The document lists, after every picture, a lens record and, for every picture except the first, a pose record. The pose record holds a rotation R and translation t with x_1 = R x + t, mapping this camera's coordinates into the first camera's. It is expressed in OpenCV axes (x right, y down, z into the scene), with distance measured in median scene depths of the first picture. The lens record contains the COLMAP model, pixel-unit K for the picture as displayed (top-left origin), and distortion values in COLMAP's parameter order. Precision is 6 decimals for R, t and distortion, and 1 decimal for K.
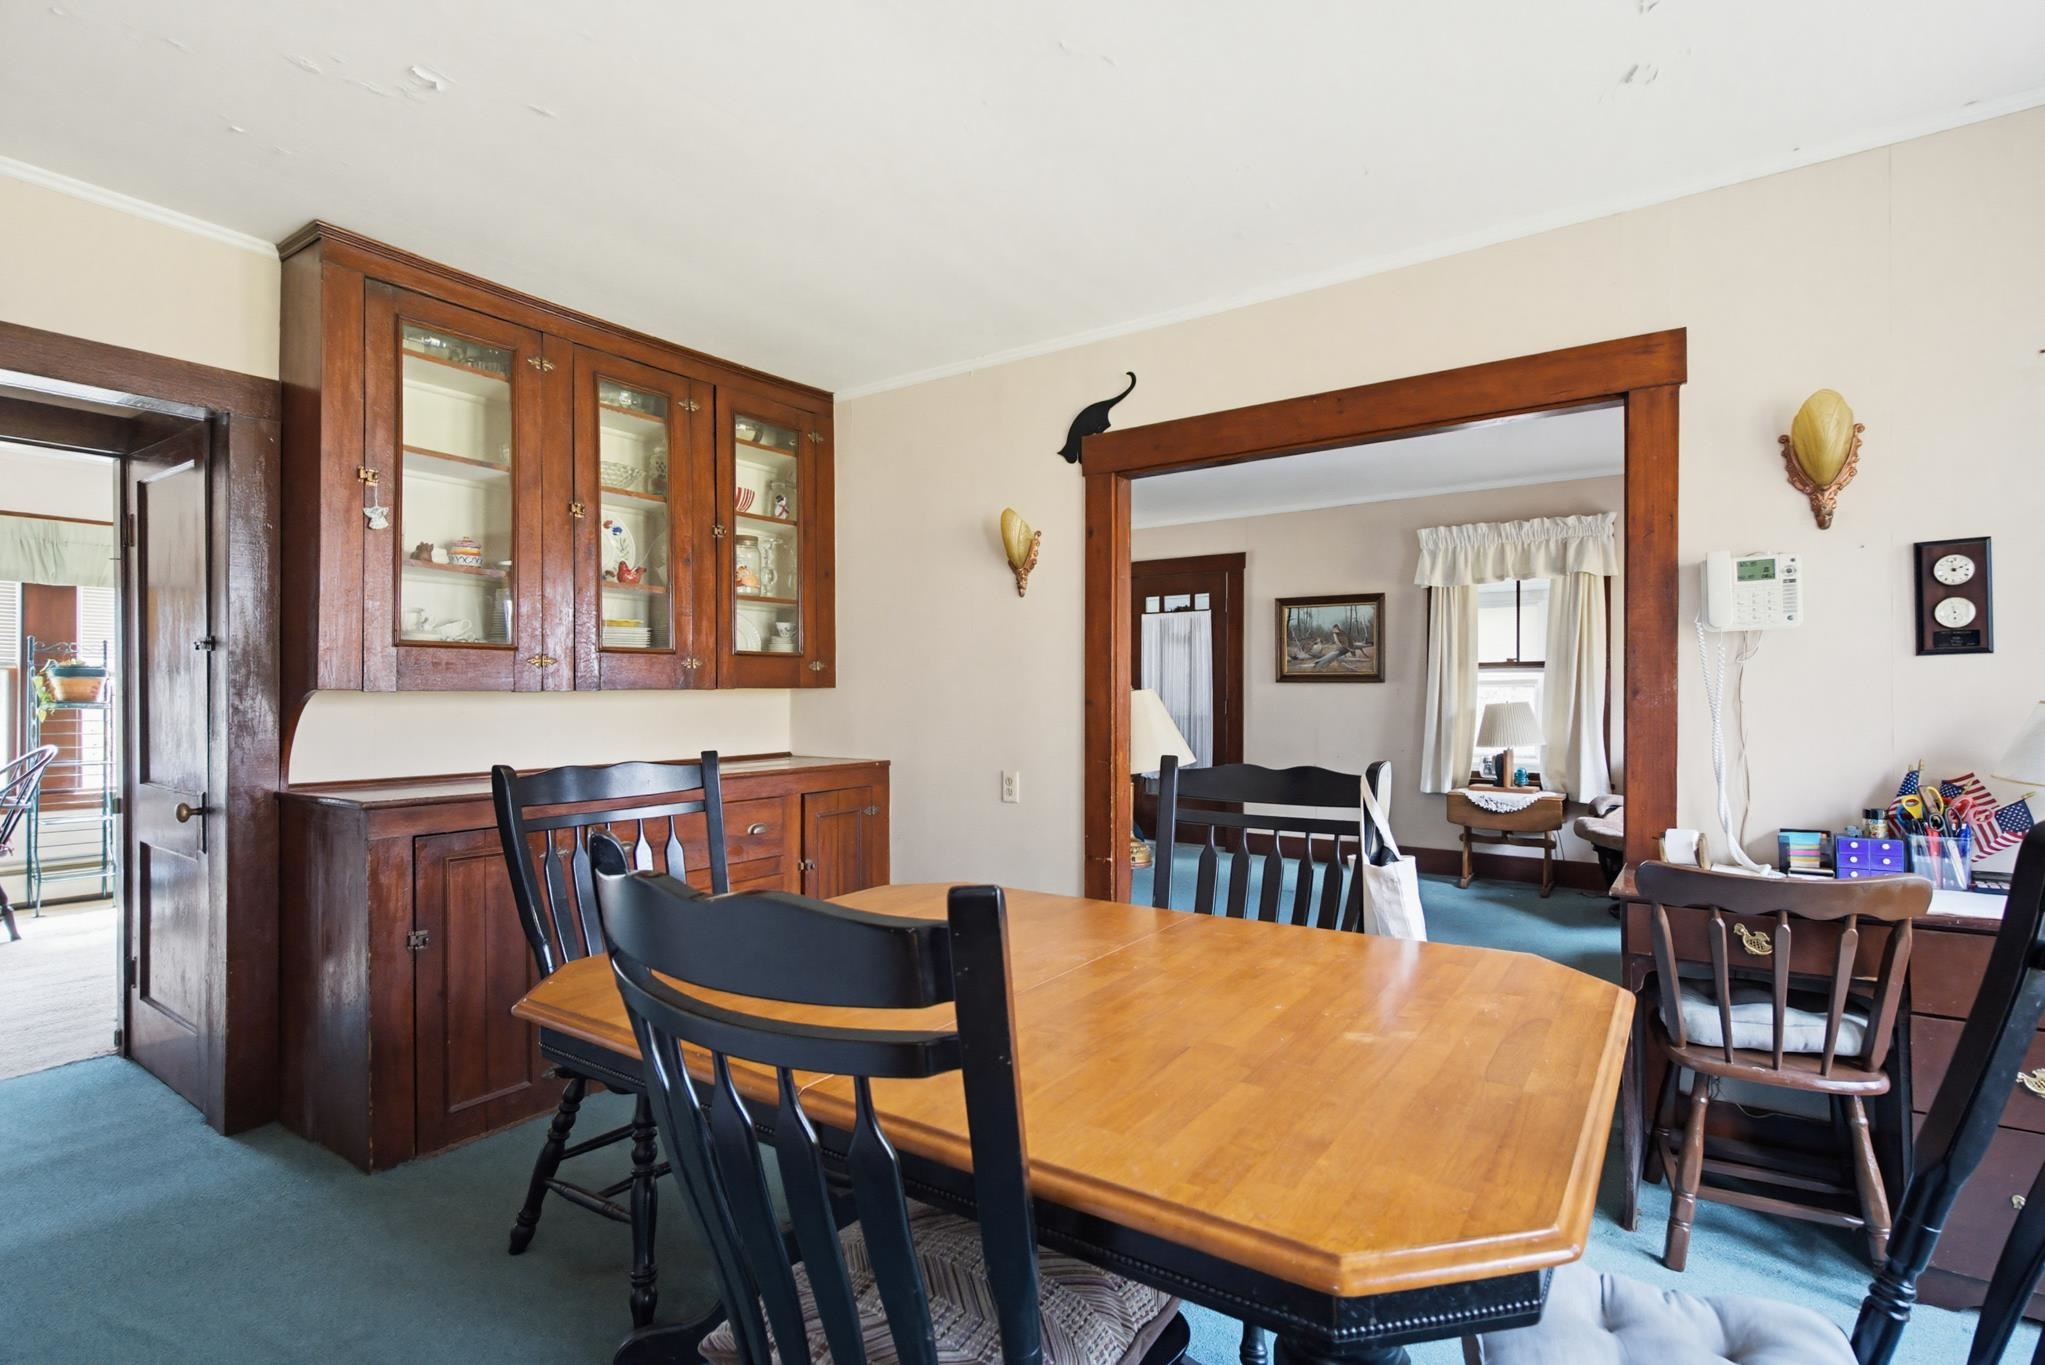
lens RADIAL K [[959.5, 0, 1068.0], [0, 959.5, 694.0], [0, 0, 1]] dist [0.000965, 0.000079]
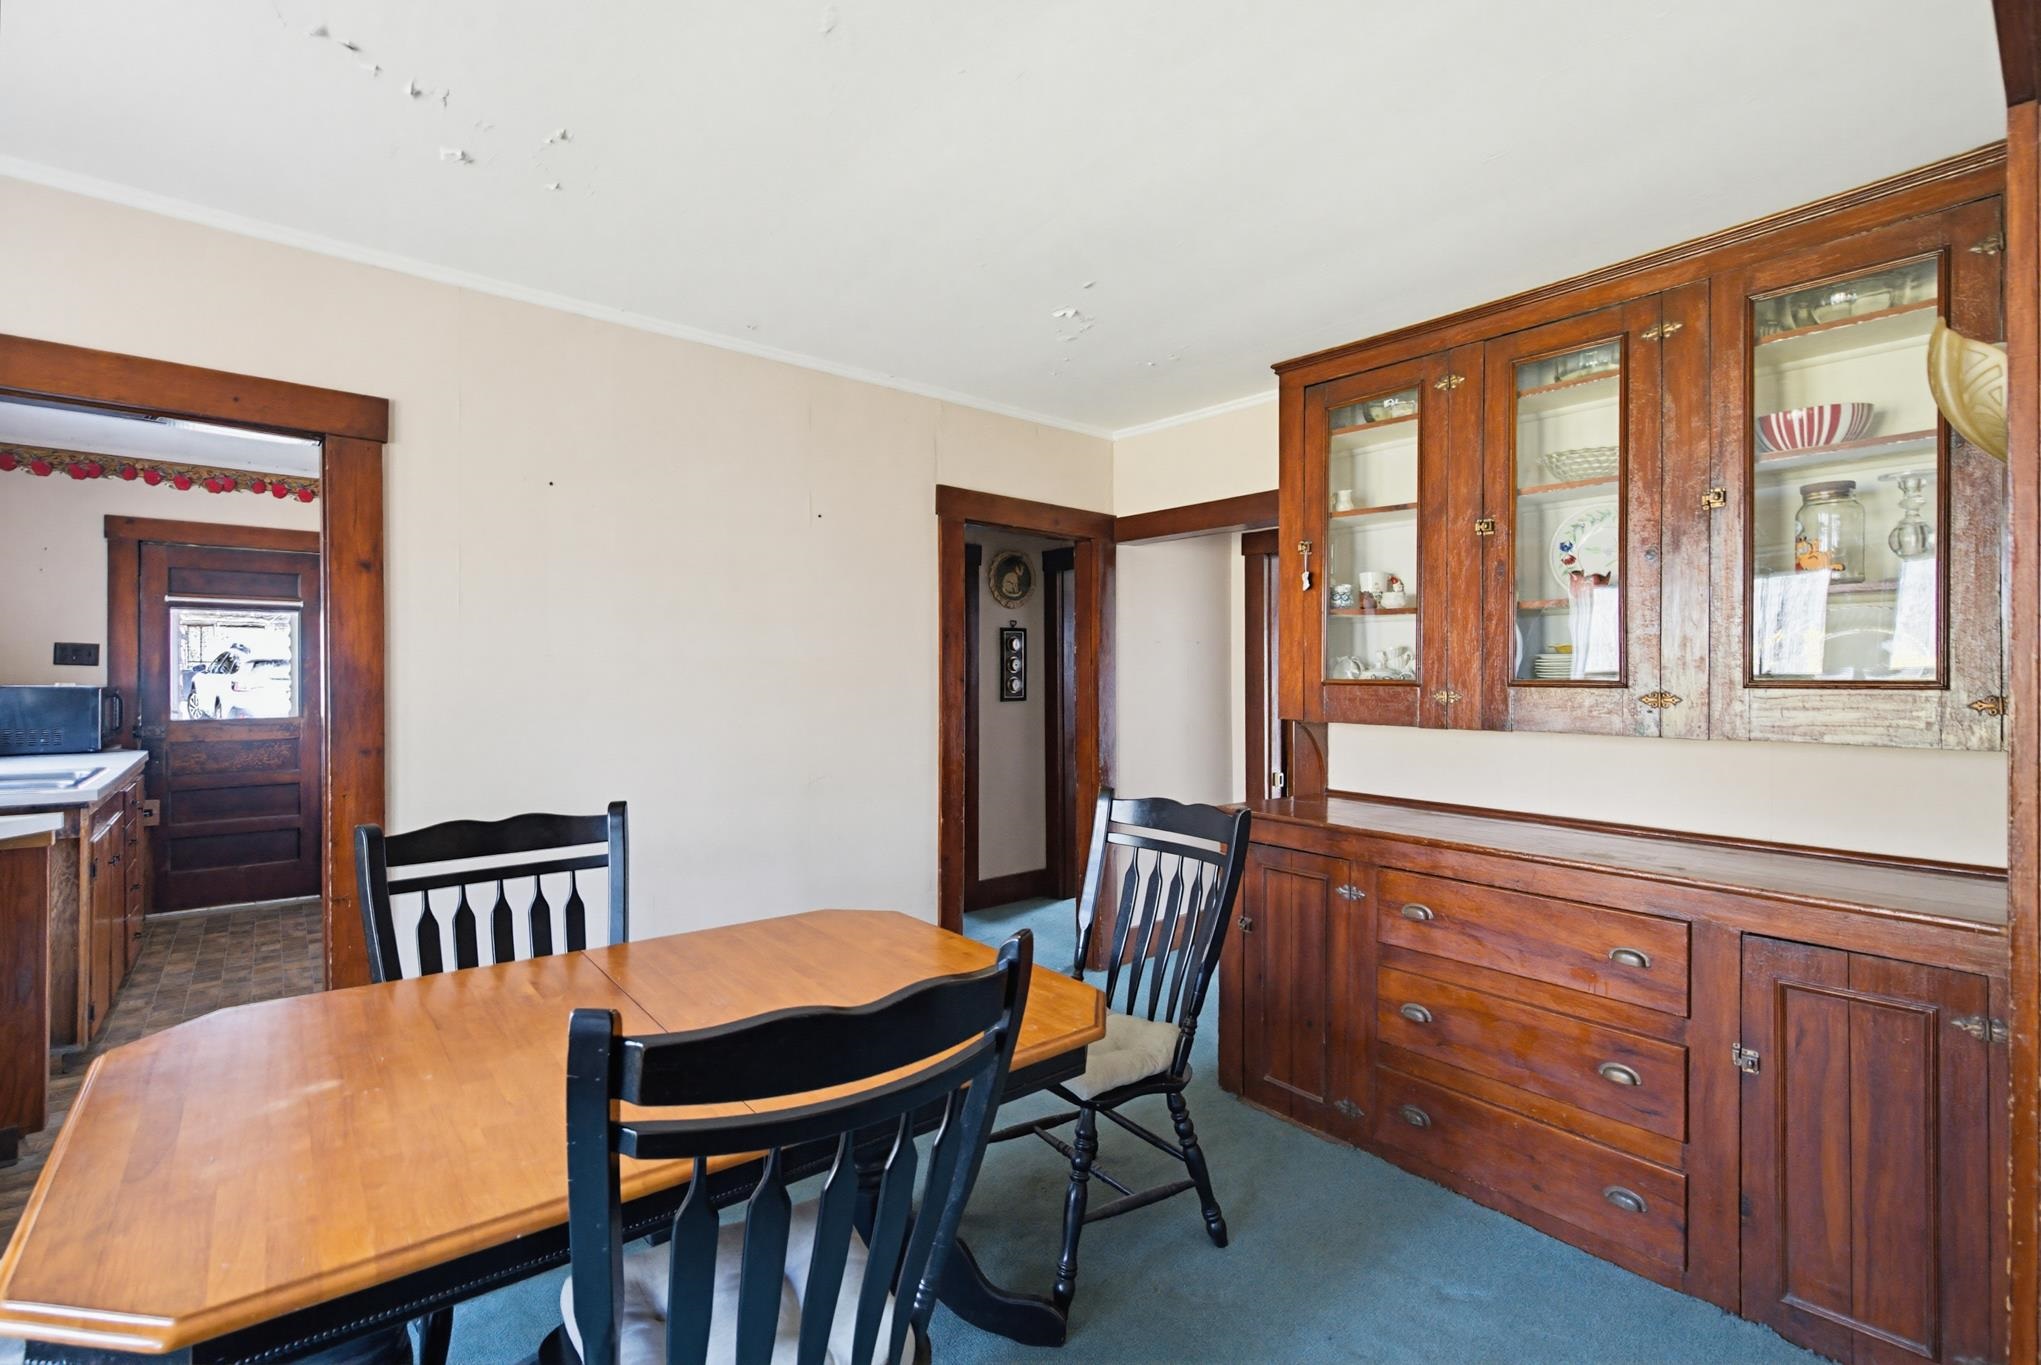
lens RADIAL K [[923.3, 0, 1017.0], [0, 923.3, 671.6], [0, 0, 1]] dist [0.001177, 0.000302]
pose [[-0.299059, 0.003501, -0.954228, 0.417618], [-0.004745, 0.999975, 0.005155, -0.057849], [0.954223, 0.006069, -0.299035, 0.810379]]
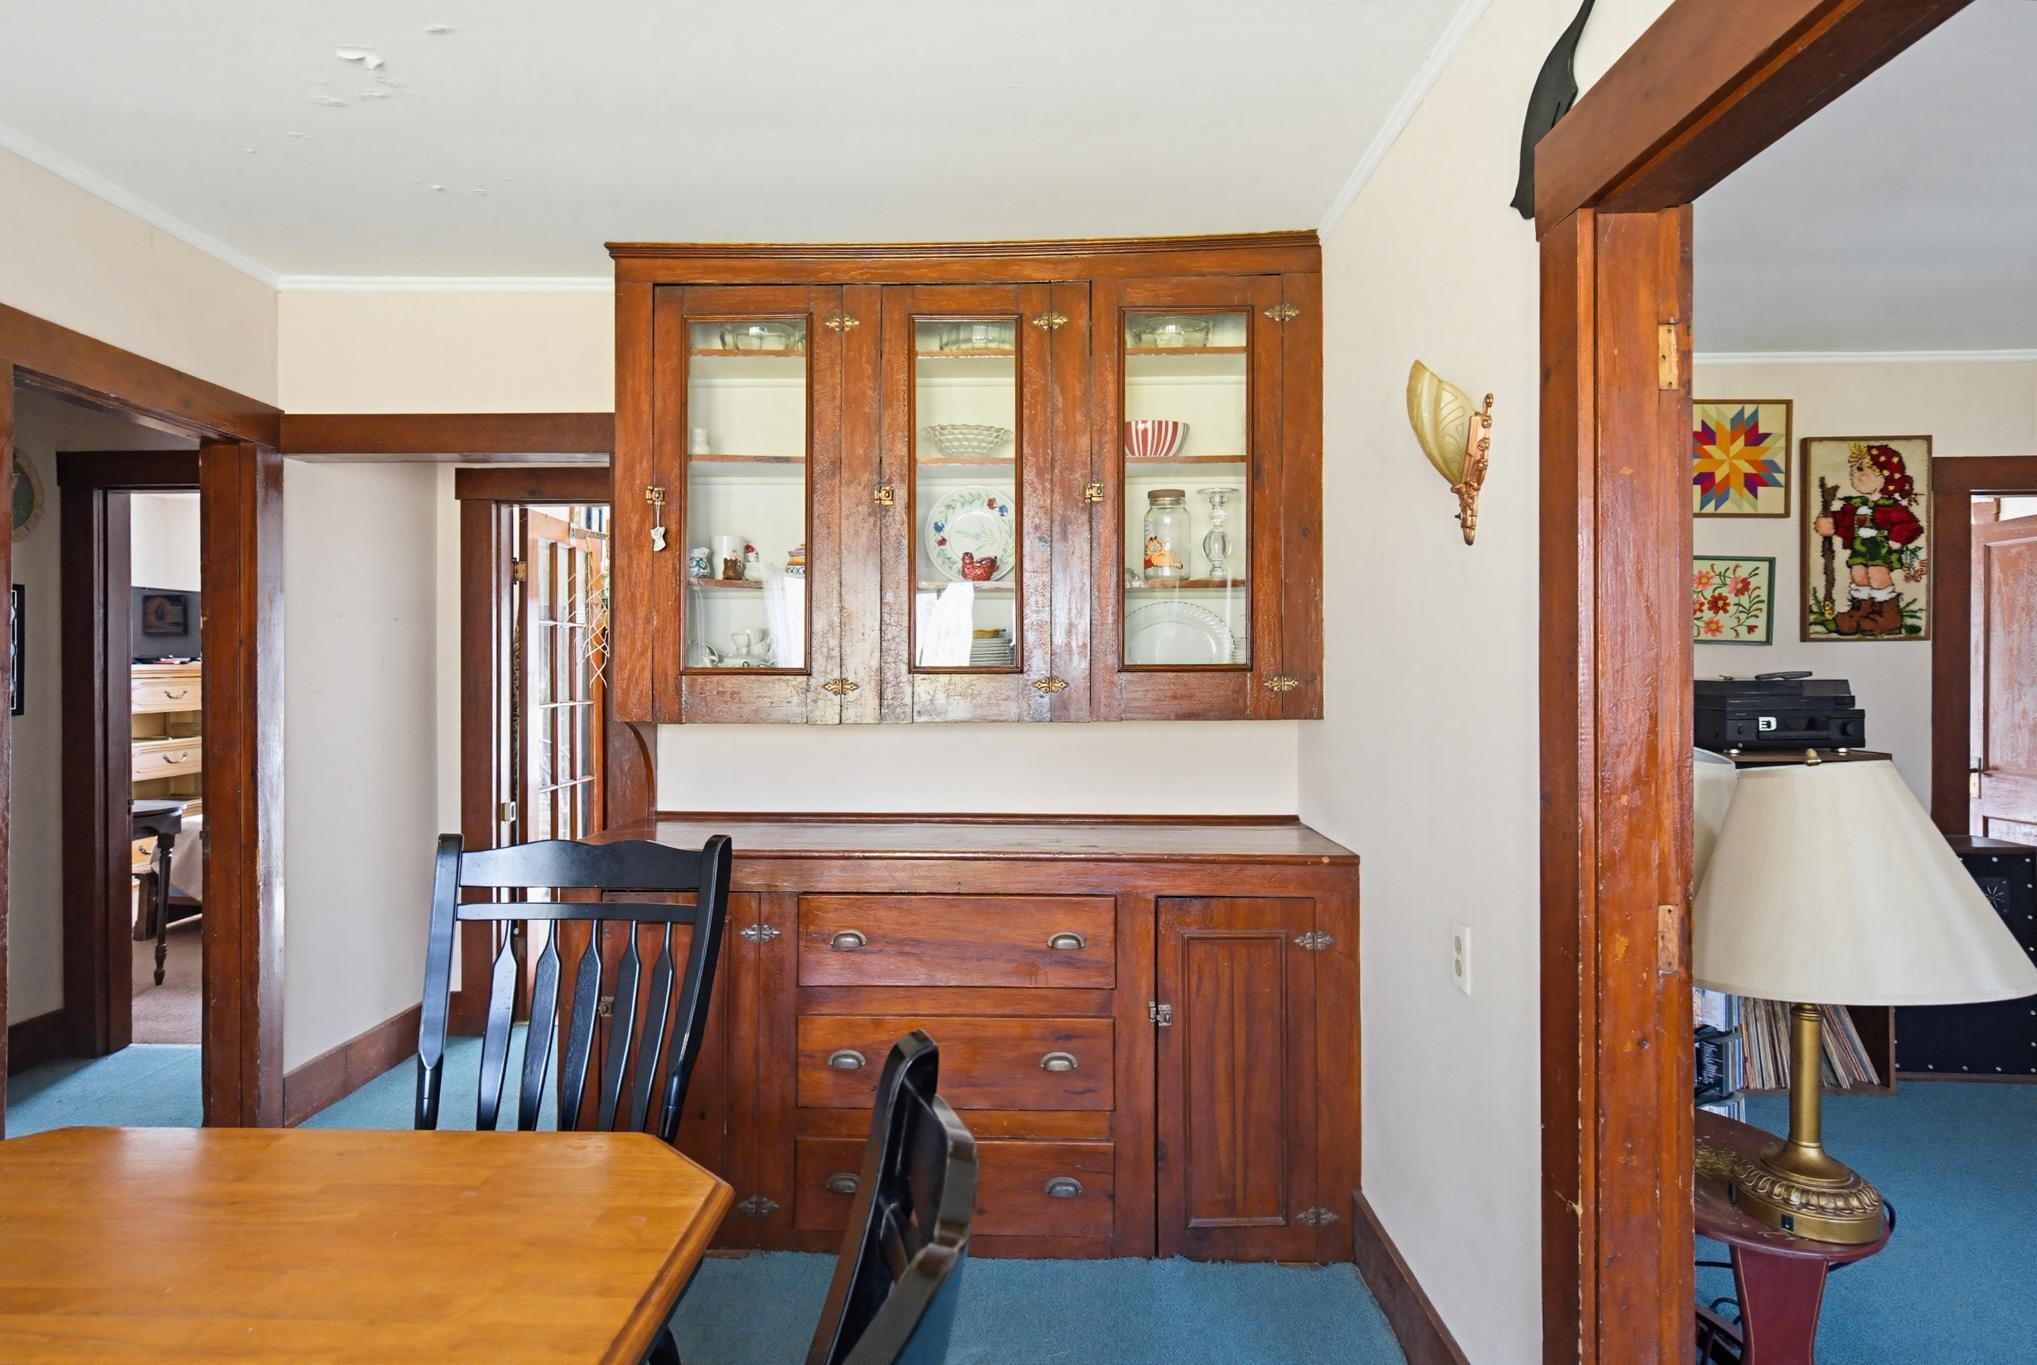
lens RADIAL K [[1124.2, 0, 1011.1], [0, 1124.2, 672.6], [0, 0, 1]] dist [0.032077, -0.029112]
pose [[0.524675, 0.000781, -0.851303, 0.321211], [-0.004806, 0.999986, -0.002044, -0.042298], [0.851289, 0.005164, 0.524671, 0.579627]]
